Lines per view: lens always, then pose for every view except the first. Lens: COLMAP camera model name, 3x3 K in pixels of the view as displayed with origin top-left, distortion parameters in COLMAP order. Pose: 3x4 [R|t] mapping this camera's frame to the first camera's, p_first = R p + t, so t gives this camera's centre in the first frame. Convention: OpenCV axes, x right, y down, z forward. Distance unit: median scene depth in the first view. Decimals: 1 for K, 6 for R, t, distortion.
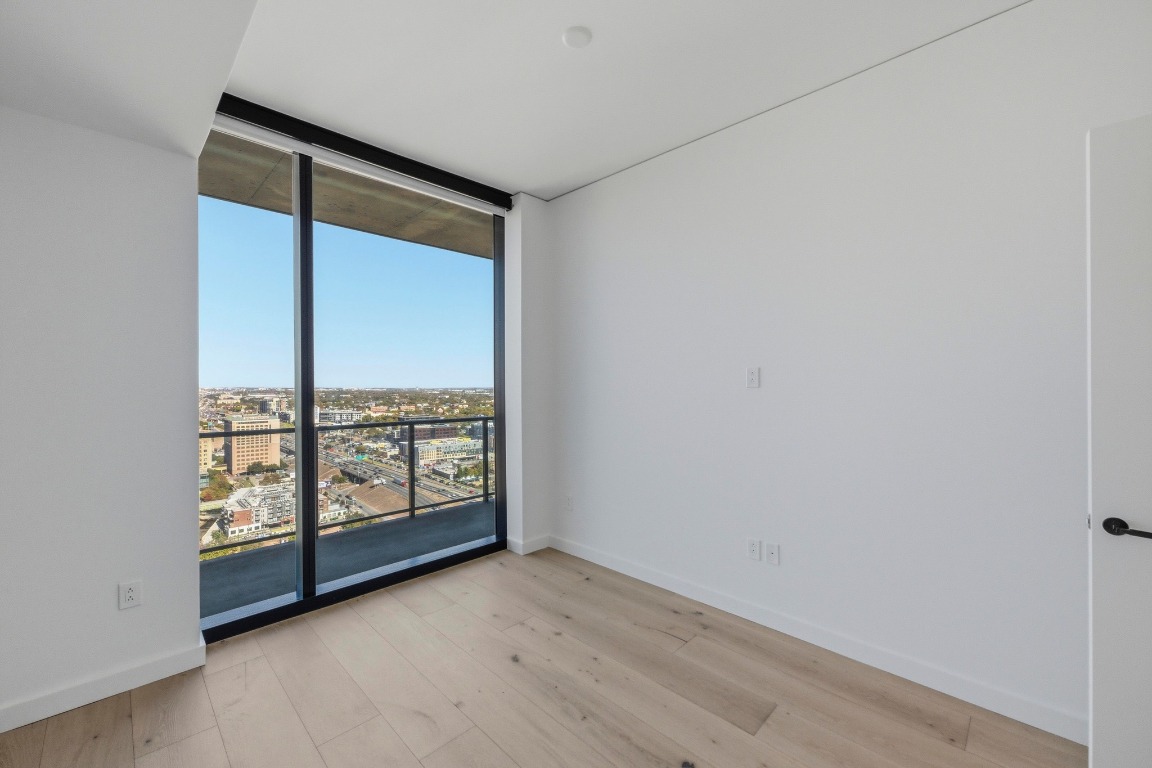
lens RADIAL K [[461.2, 0, 577.8], [0, 461.2, 391.8], [0, 0, 1]] dist [0.003778, 0.001739]
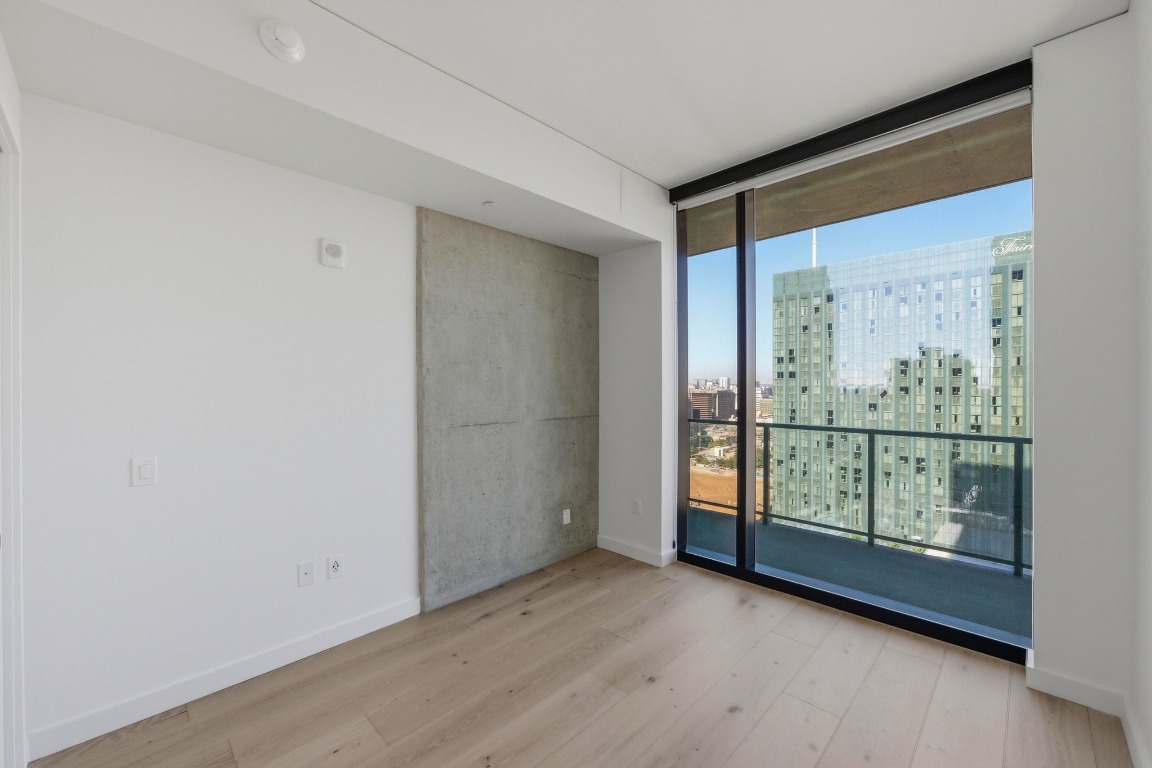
lens RADIAL K [[461.2, 0, 575.3], [0, 461.2, 386.0], [0, 0, 1]] dist [0.003778, 0.001739]
pose [[0.004846, 0.004855, -0.999976, 0.553974], [-0.012422, 0.999911, 0.004795, -0.014207], [0.999911, 0.012398, 0.004906, 0.540128]]
